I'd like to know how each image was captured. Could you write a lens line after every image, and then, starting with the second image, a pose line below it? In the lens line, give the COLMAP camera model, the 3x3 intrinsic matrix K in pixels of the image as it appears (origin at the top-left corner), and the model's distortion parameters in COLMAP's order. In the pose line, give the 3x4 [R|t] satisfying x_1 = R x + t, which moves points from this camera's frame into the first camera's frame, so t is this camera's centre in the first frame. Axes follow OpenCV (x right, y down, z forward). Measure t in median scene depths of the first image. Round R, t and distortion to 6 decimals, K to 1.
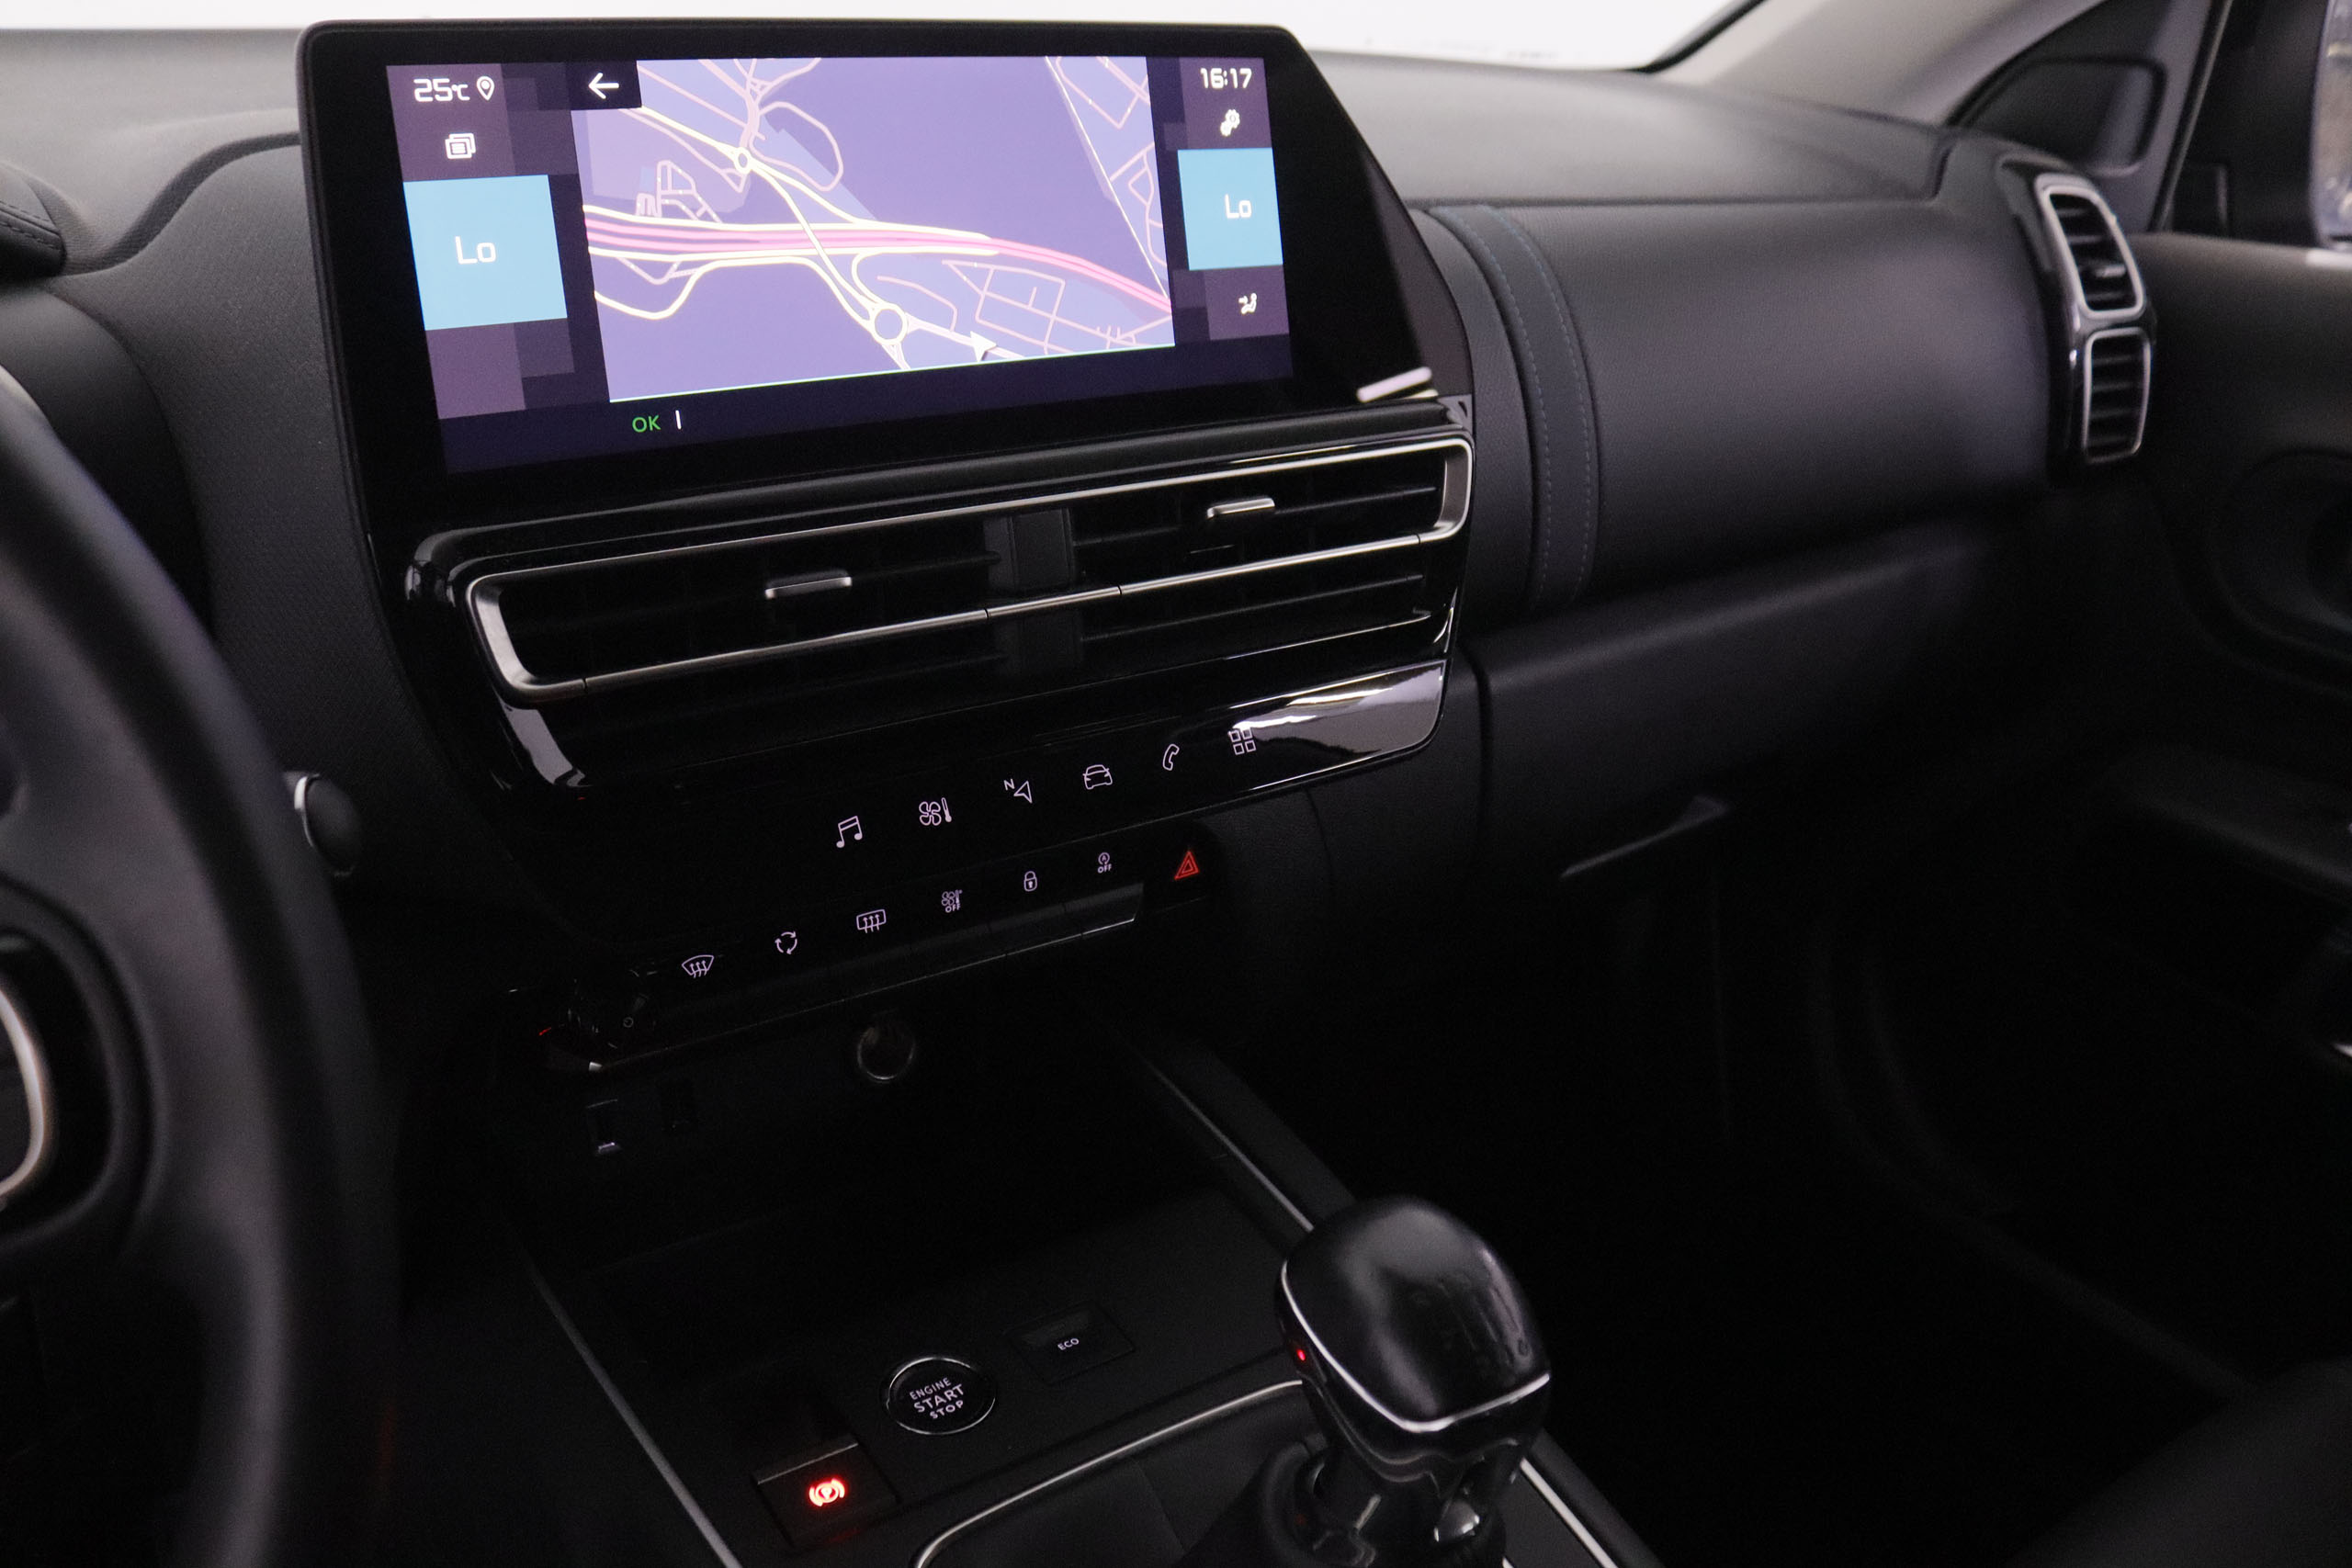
lens RADIAL K [[1910.0, 0, 1156.7], [0, 1910.0, 732.6], [0, 0, 1]] dist [-0.144047, 0.064083]
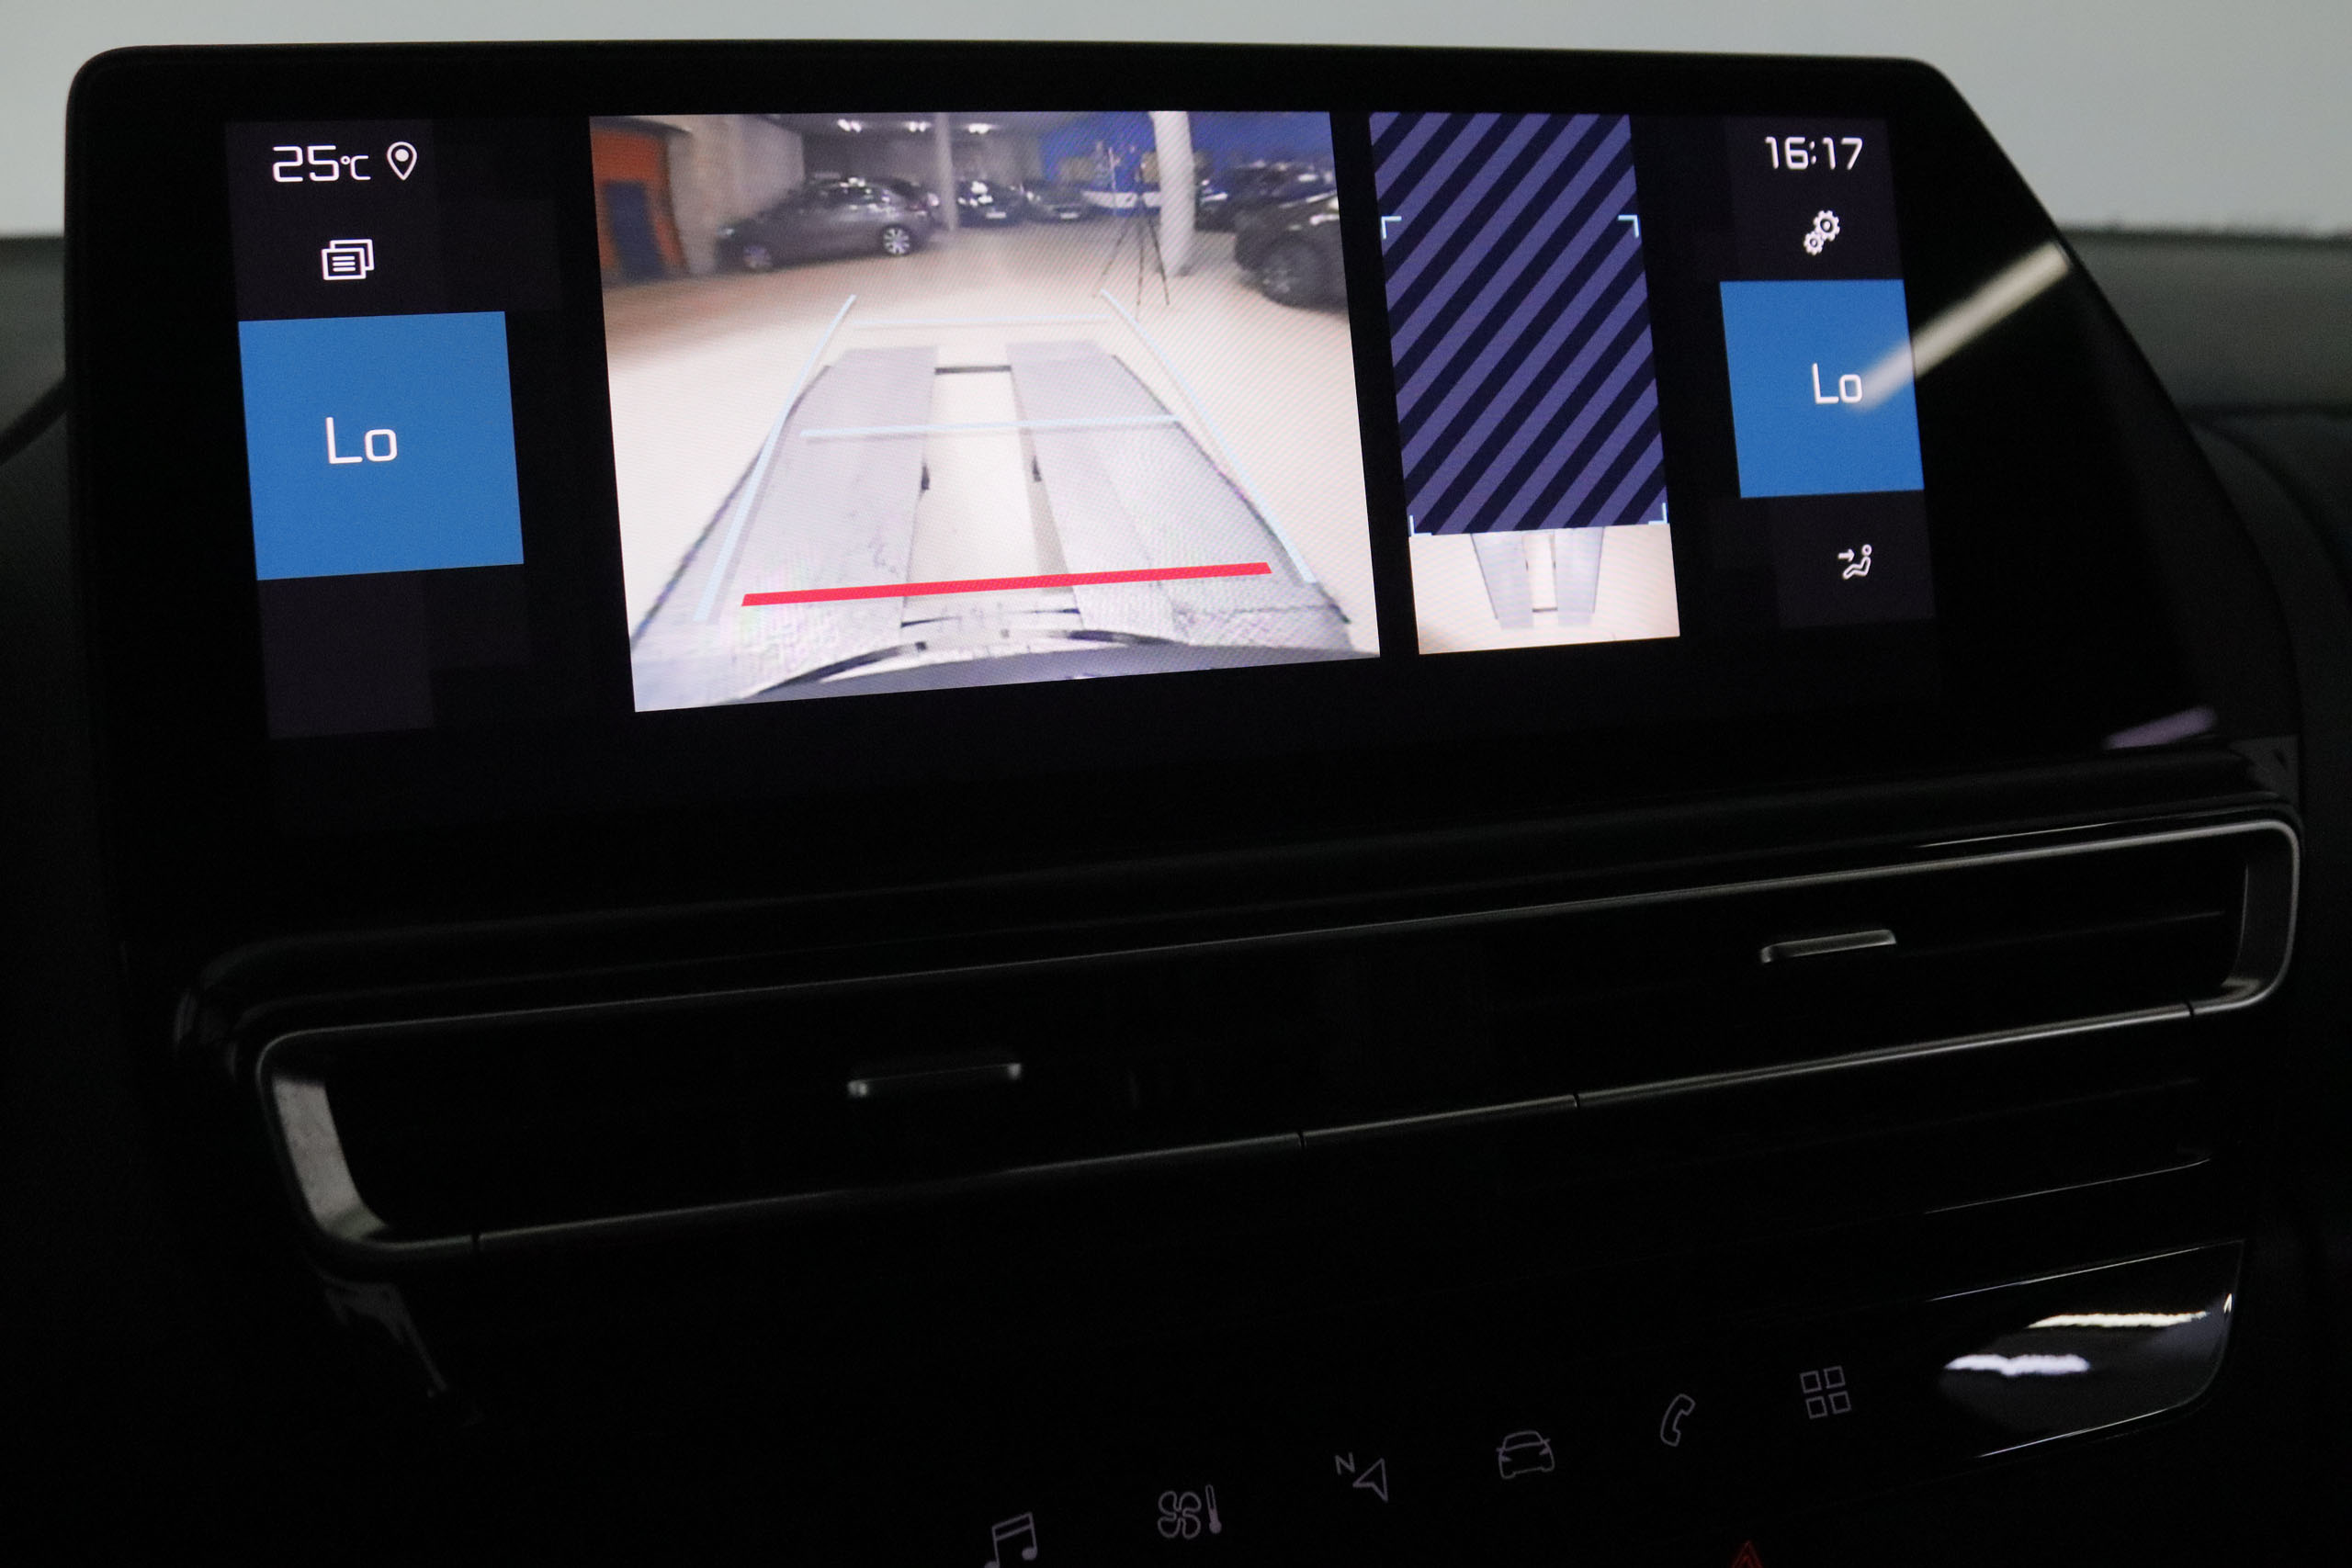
lens RADIAL K [[2373.7, 0, 1180.6], [0, 2373.7, 767.7], [0, 0, 1]] dist [-0.098196, 0.000000]
pose [[0.958839, 0.015867, -0.283508, 0.055953], [-0.061851, 0.986135, -0.153991, -0.055747], [0.277134, 0.165187, 0.946525, 0.333463]]
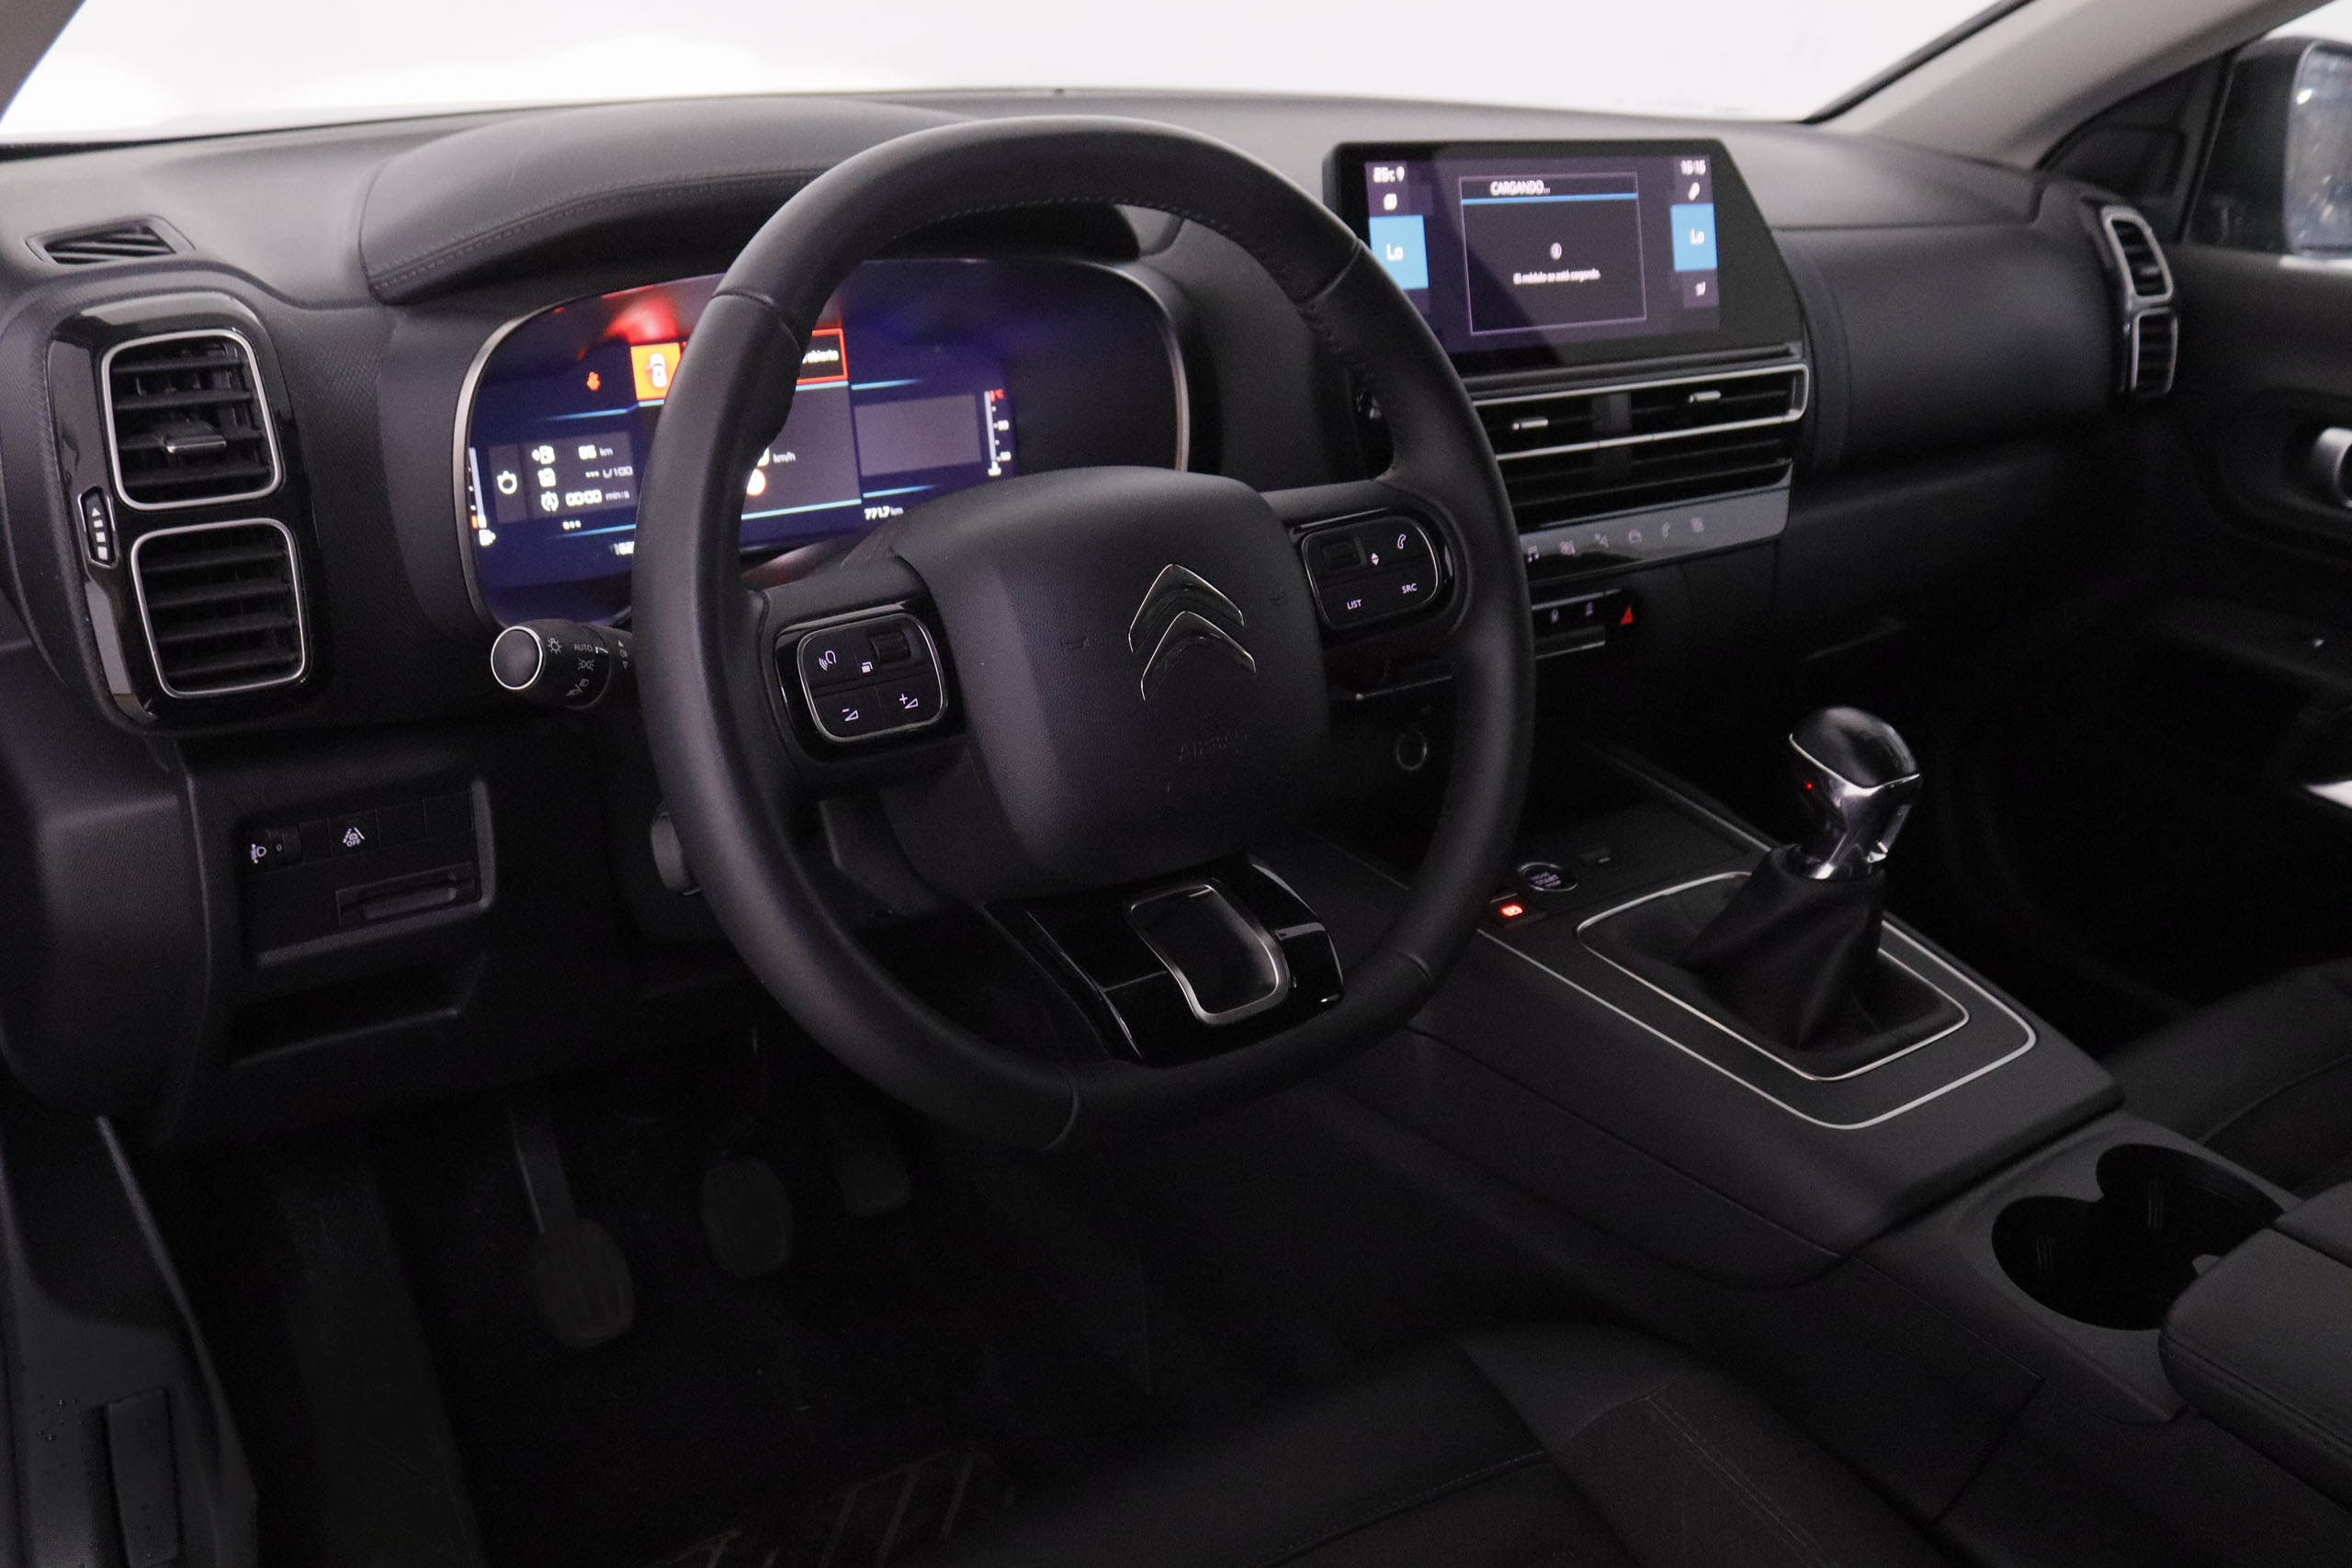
lens RADIAL K [[2123.5, 0, 1209.2], [0, 2123.5, 690.9], [0, 0, 1]] dist [-0.099181, -0.004027]
pose [[0.998341, 0.002763, 0.057514, -0.559593], [-0.000991, 0.999525, -0.030818, 0.234750], [-0.057572, 0.030710, 0.997869, -1.032472]]
